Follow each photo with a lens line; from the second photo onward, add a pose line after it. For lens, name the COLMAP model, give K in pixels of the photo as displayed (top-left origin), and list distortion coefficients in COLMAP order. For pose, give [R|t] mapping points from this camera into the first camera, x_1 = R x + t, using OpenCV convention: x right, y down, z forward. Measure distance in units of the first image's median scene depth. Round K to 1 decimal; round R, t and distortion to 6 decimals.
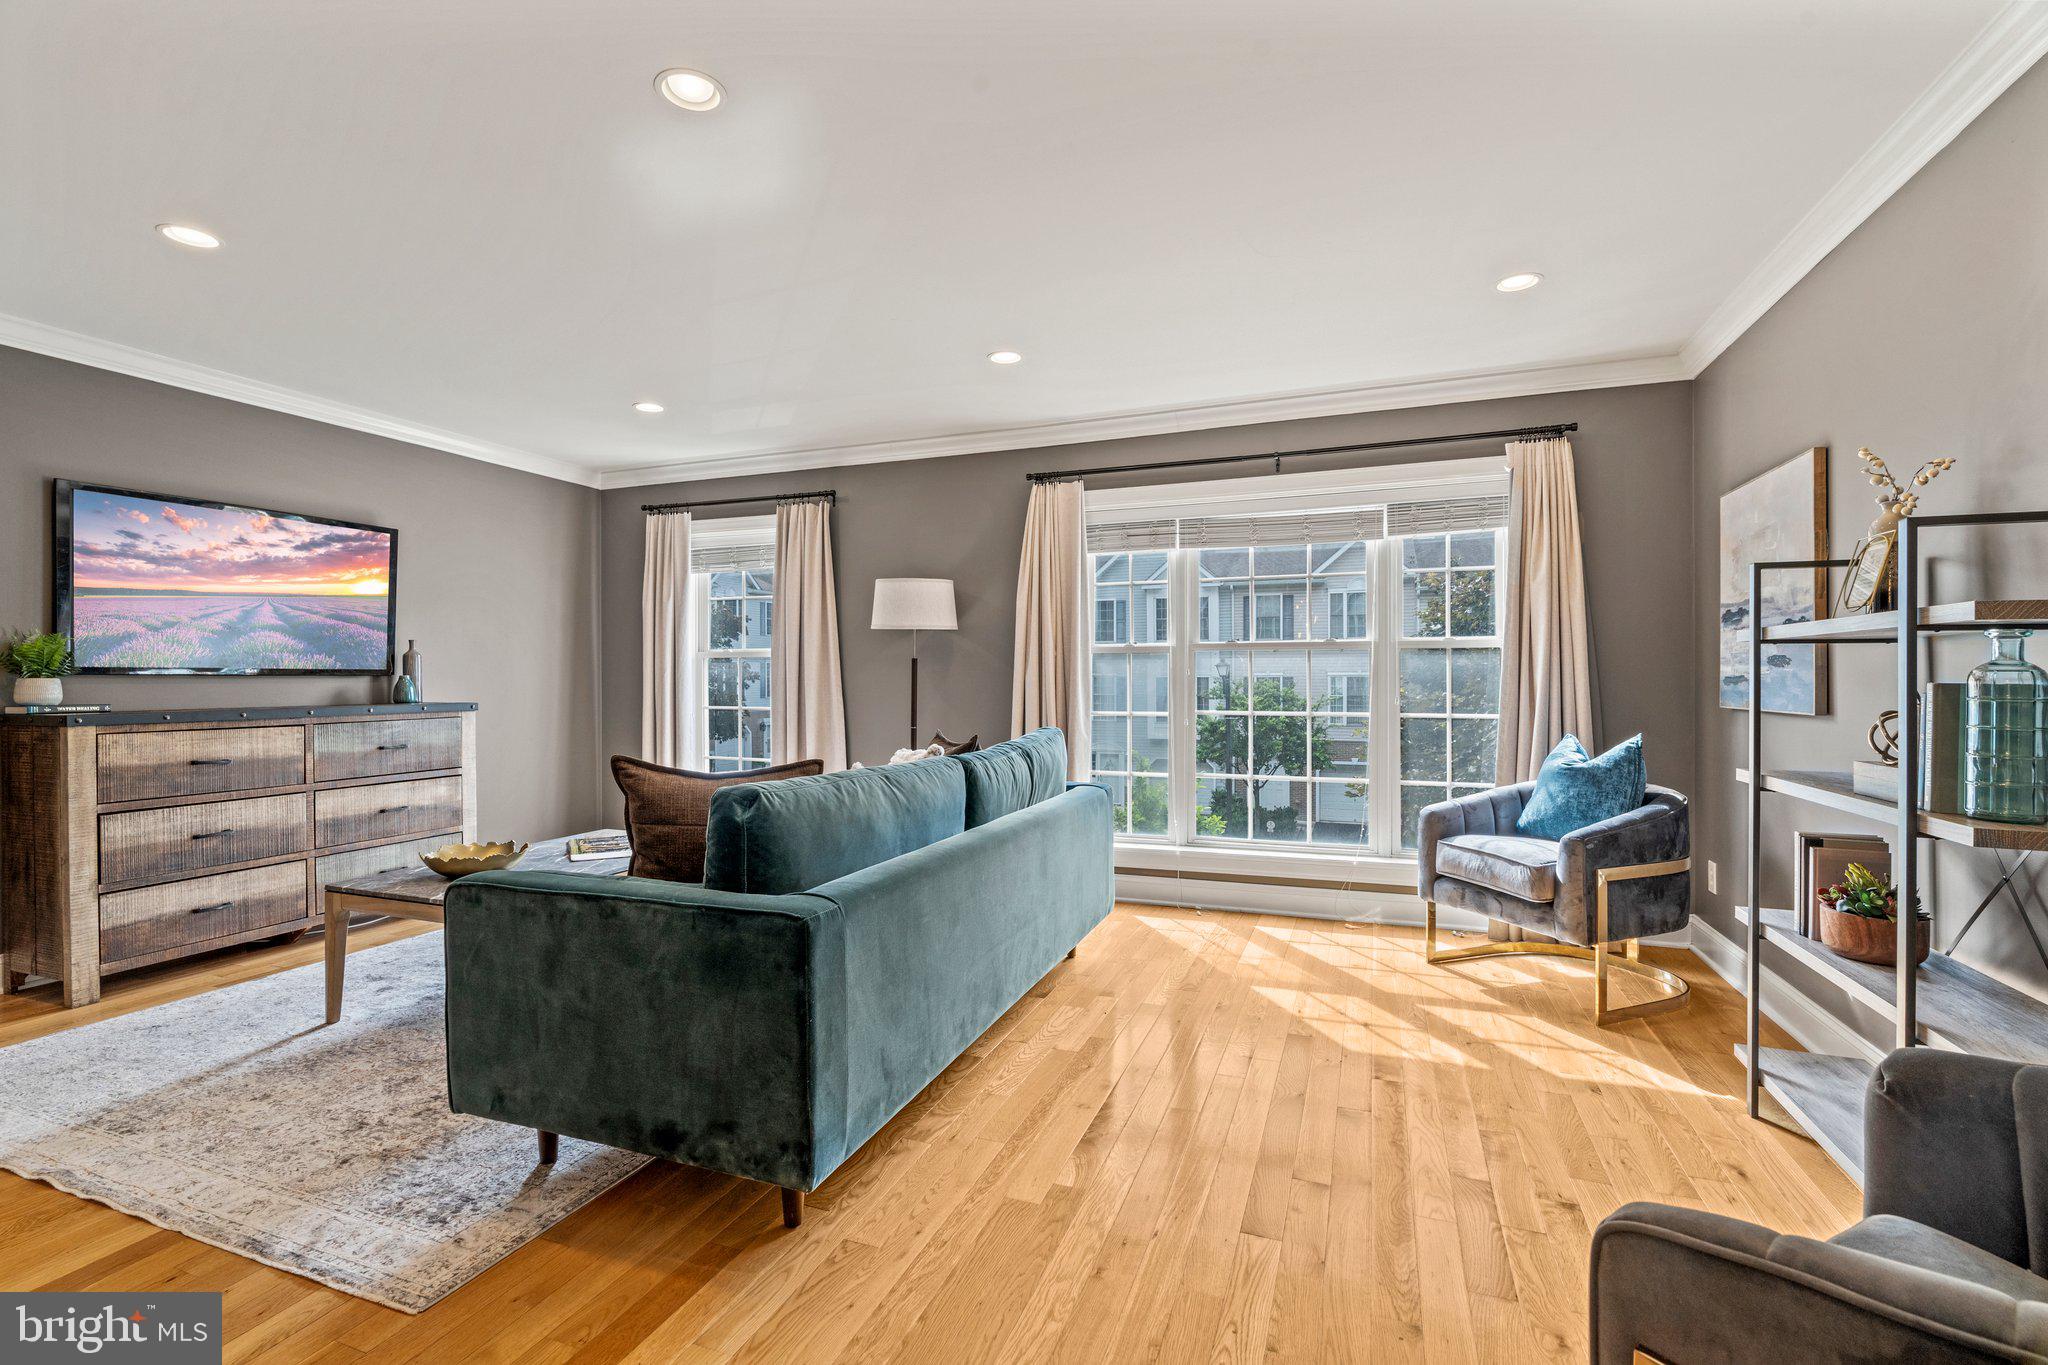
lens RADIAL K [[941.2, 0, 997.3], [0, 941.2, 679.8], [0, 0, 1]] dist [-0.001766, 0.000916]
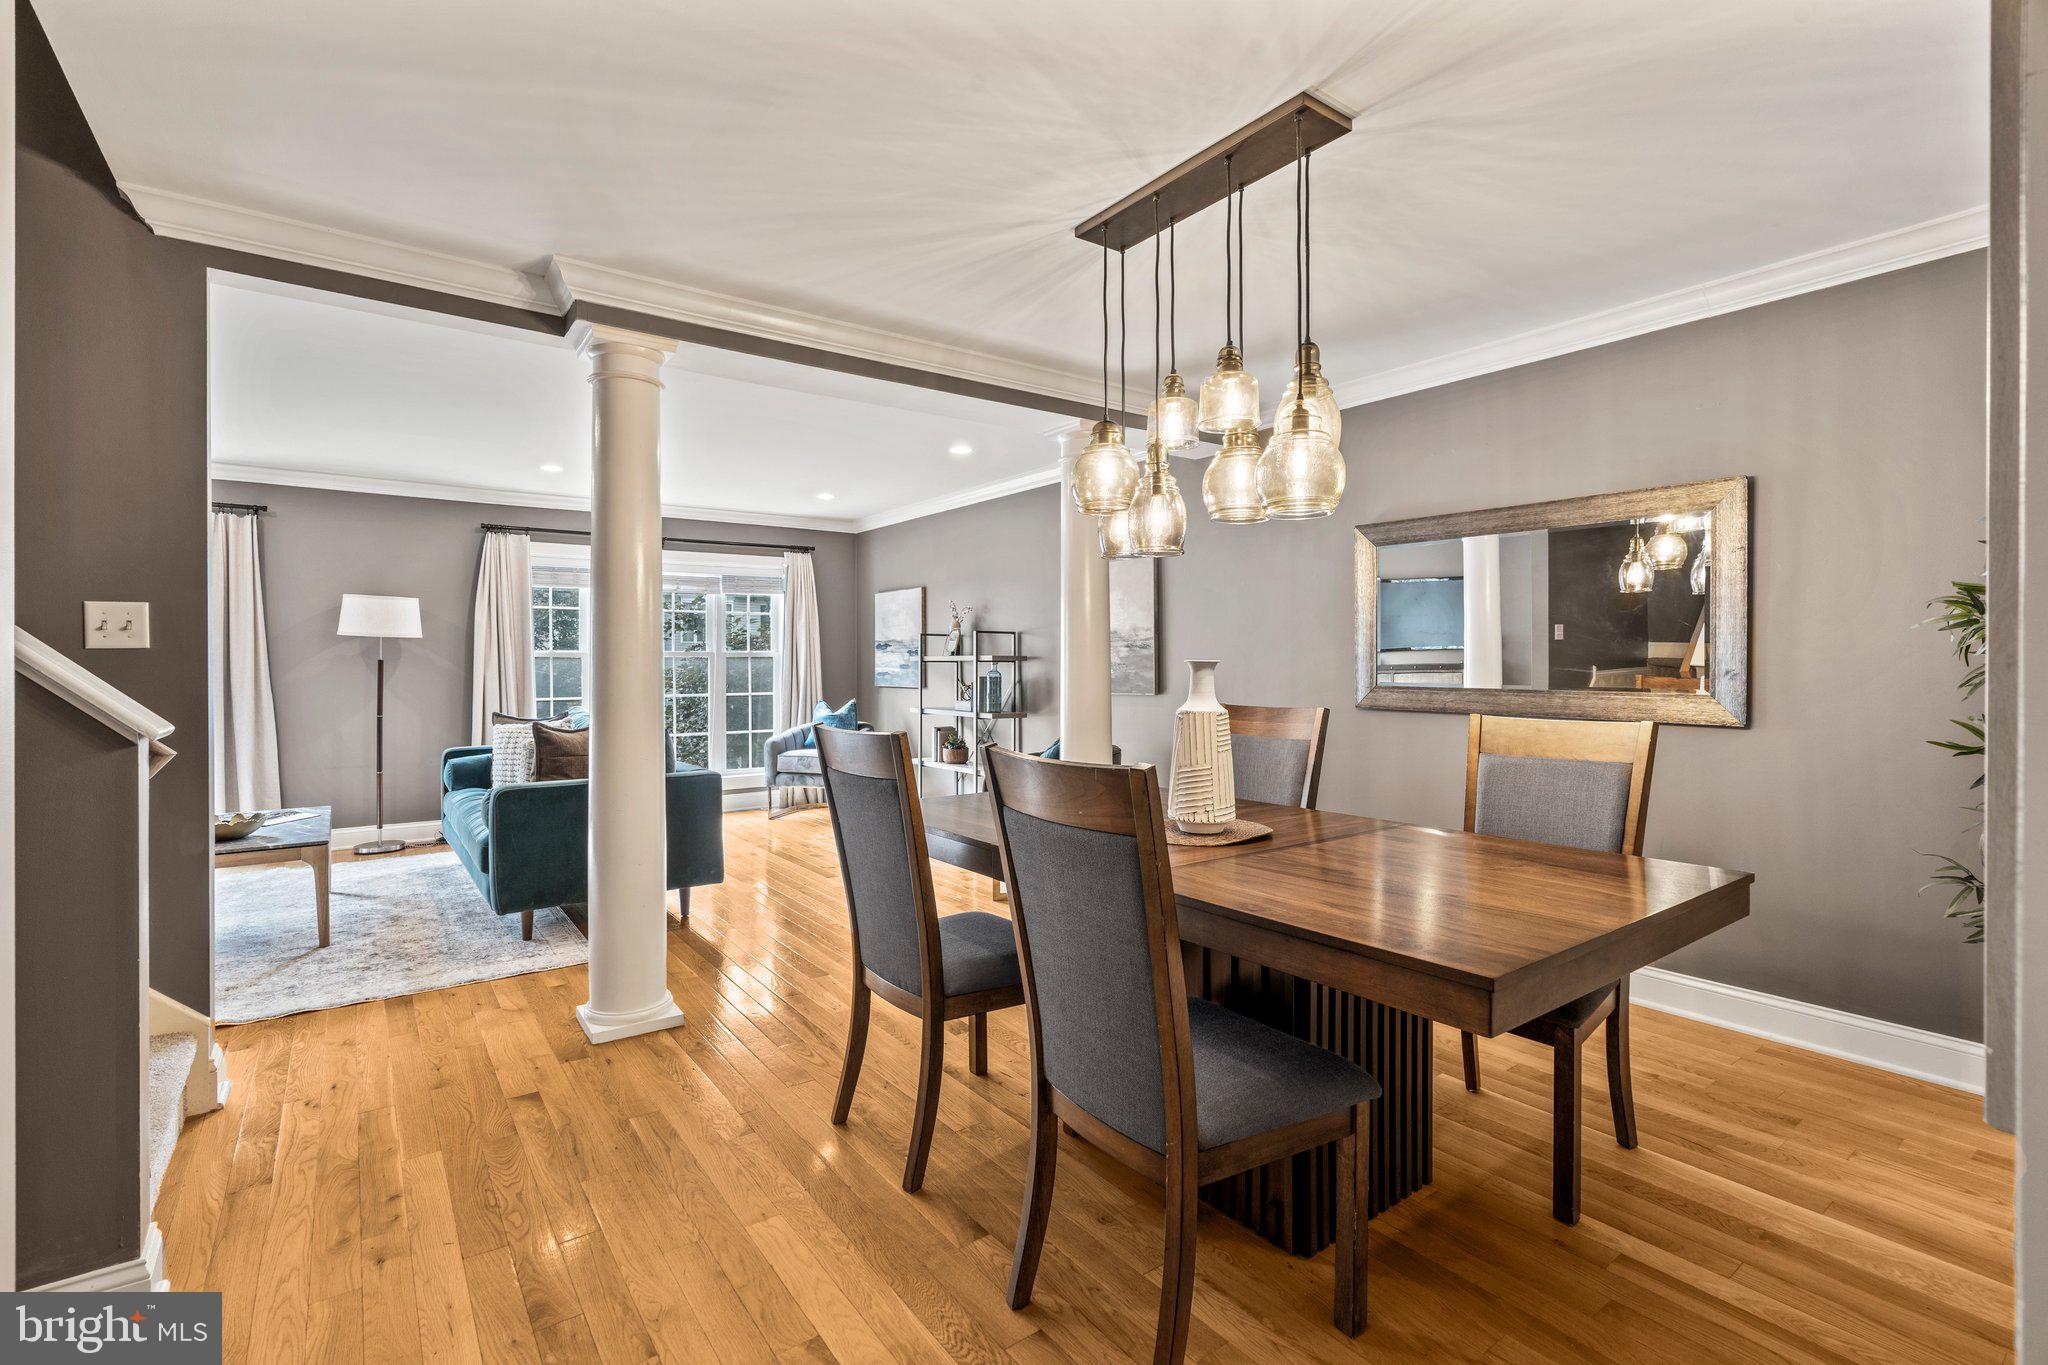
lens RADIAL K [[941.2, 0, 997.6], [0, 941.2, 666.5], [0, 0, 1]] dist [-0.001766, 0.000916]
pose [[0.560234, -0.002029, 0.828332, -0.848112], [0.002544, 0.999996, 0.000729, -0.016430], [-0.828331, 0.001699, 0.560237, -0.465580]]
